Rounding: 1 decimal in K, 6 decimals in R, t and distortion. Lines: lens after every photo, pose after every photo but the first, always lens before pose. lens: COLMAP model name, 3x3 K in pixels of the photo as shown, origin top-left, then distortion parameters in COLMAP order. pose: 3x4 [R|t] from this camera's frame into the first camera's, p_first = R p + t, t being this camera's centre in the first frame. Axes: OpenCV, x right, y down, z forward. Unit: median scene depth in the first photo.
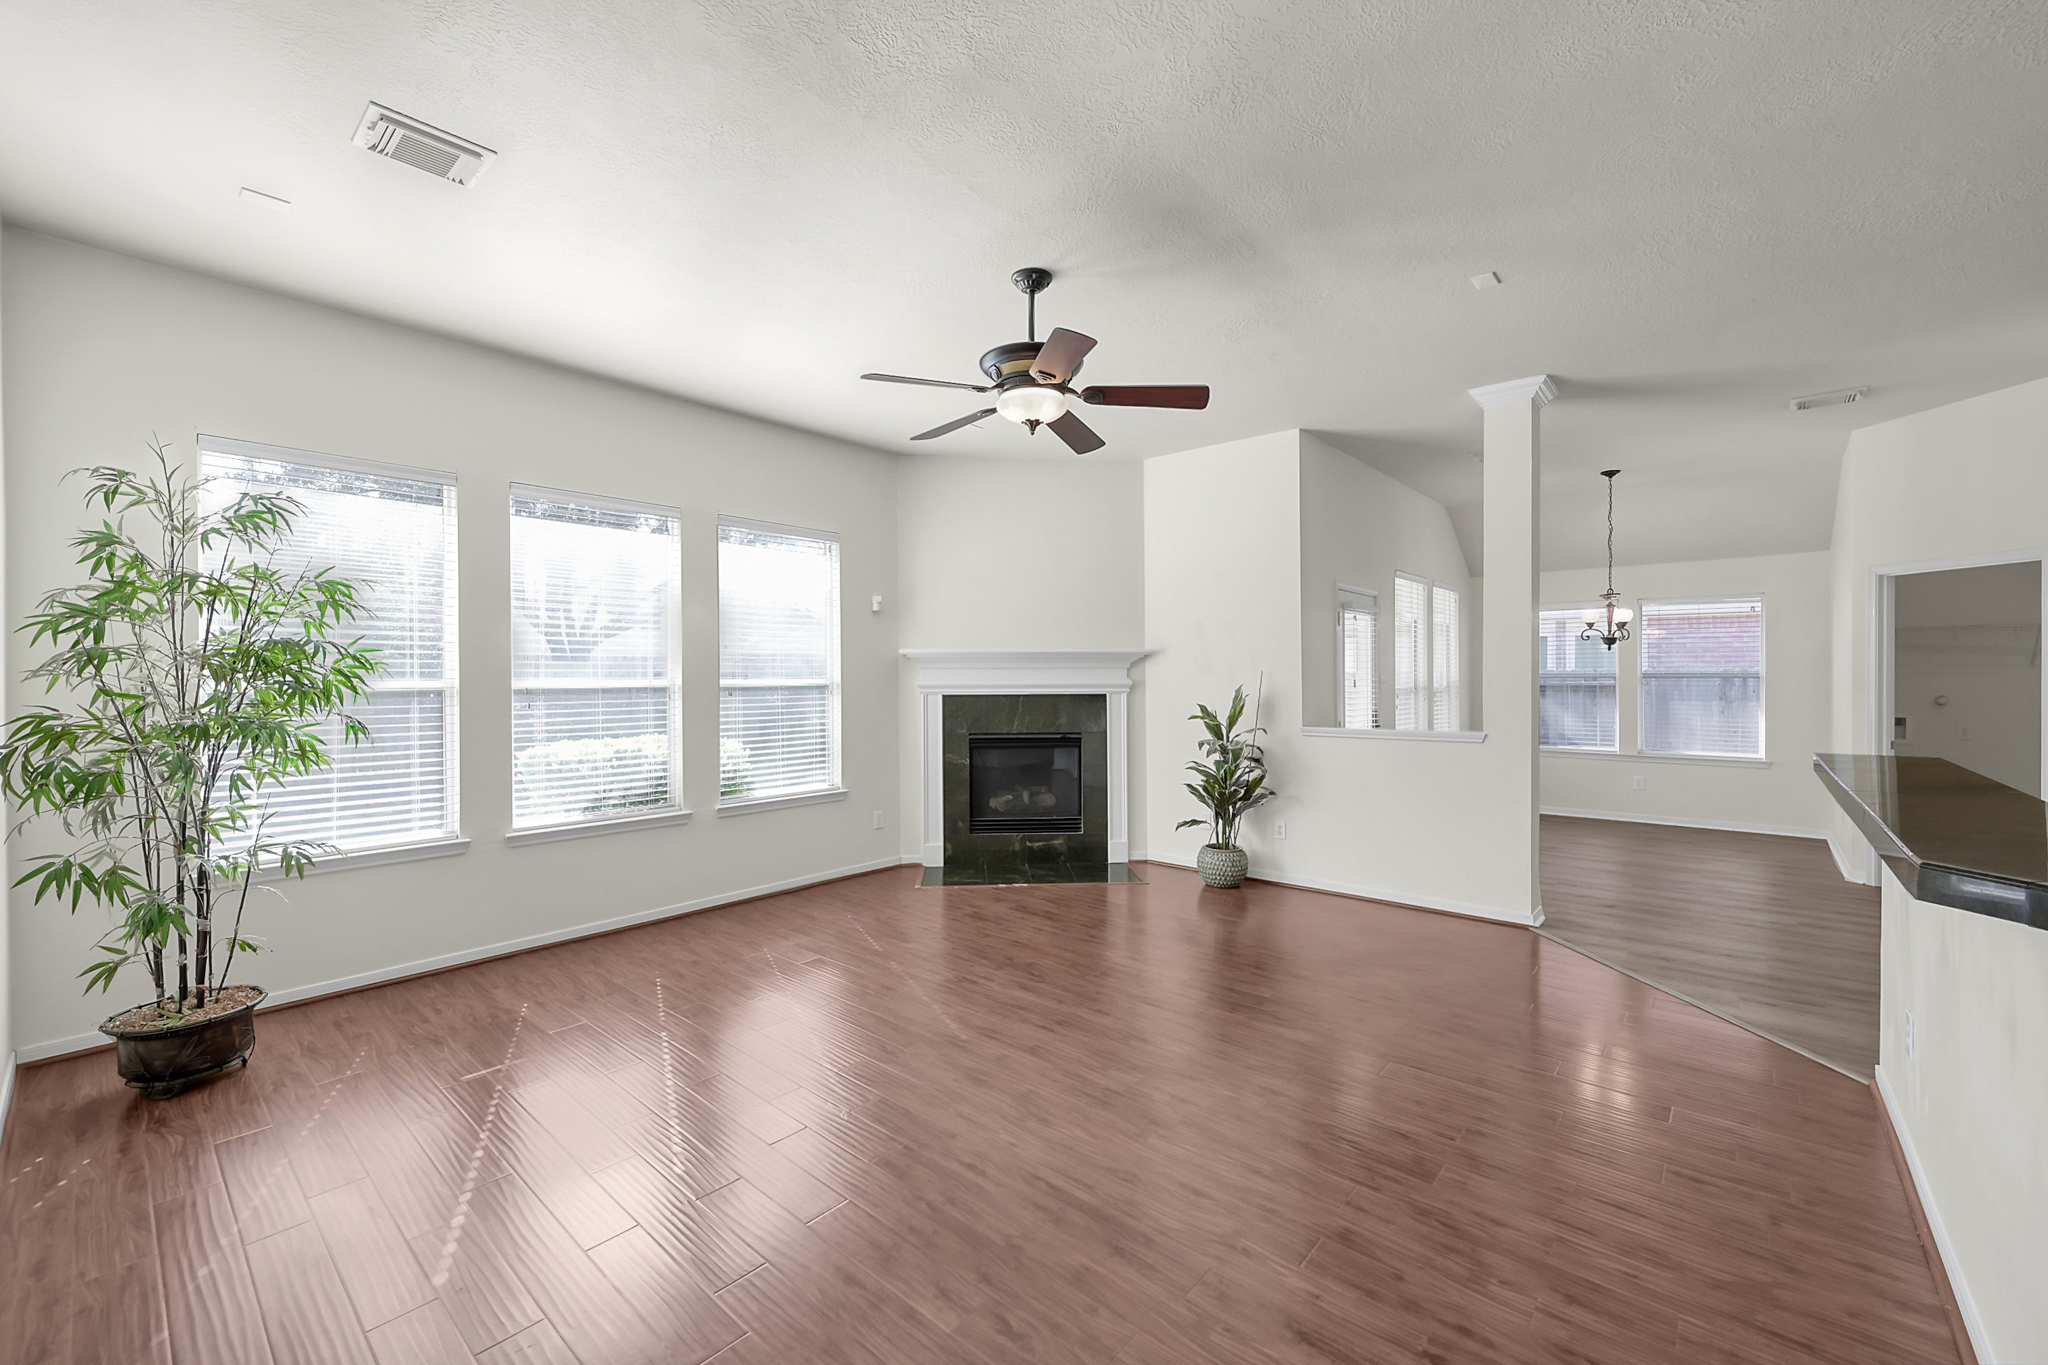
lens RADIAL K [[810.8, 0, 1021.2], [0, 810.8, 679.7], [0, 0, 1]] dist [-0.001956, 0.001061]
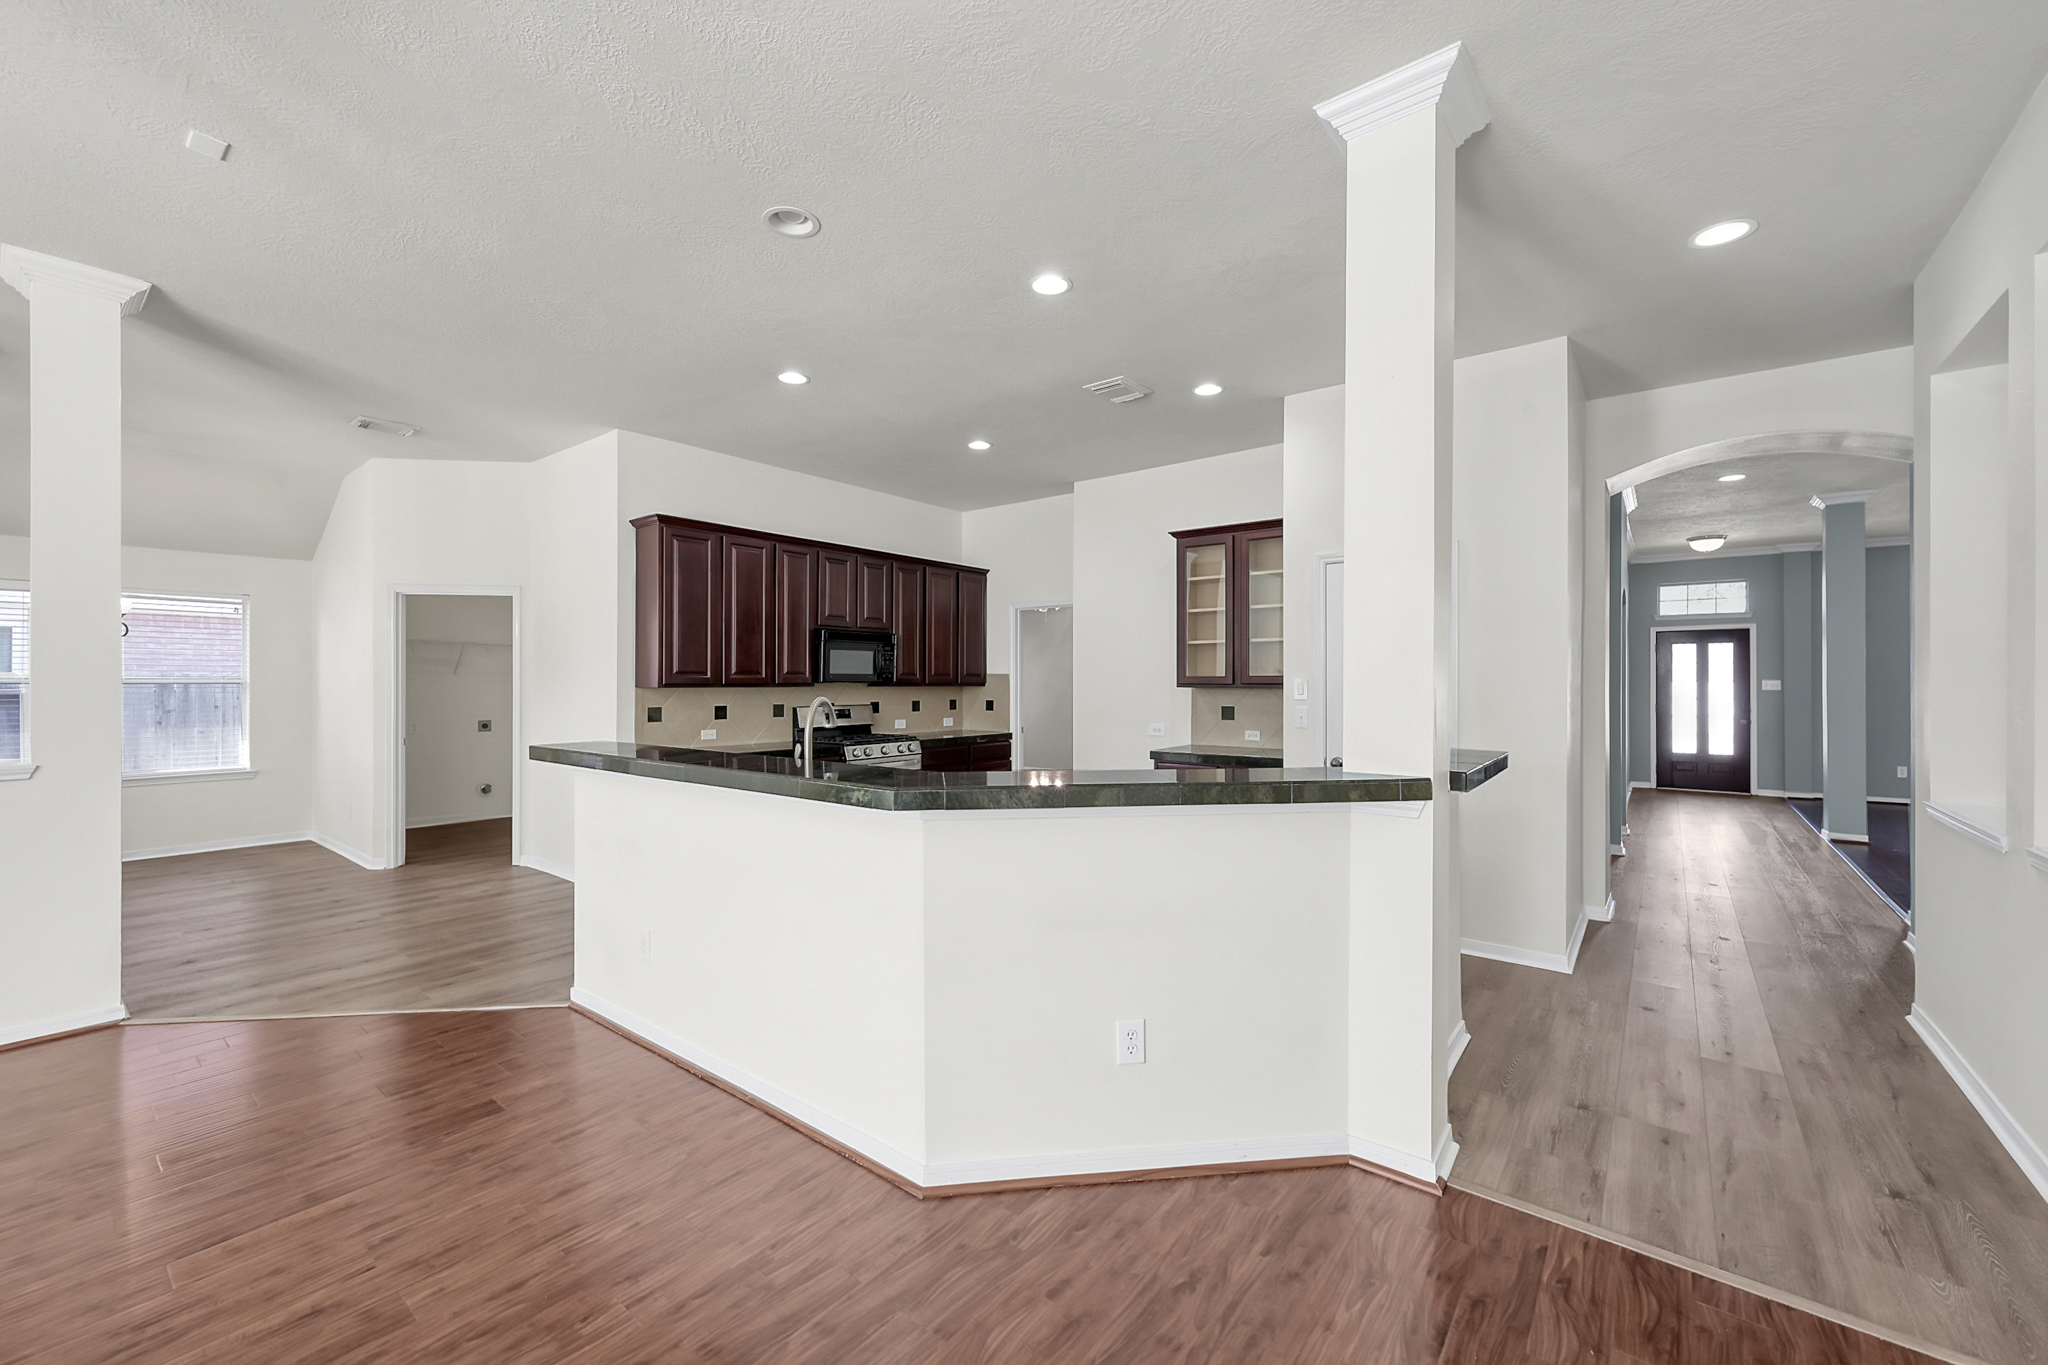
lens RADIAL K [[819.2, 0, 1024.0], [0, 819.2, 682.5], [0, 0, 1]] dist [0.001566, 0.000092]
pose [[-0.050986, 0.002268, 0.998697, -0.117476], [0.004929, 0.999986, -0.002020, 0.002838], [-0.998687, 0.004819, -0.050997, 0.163890]]
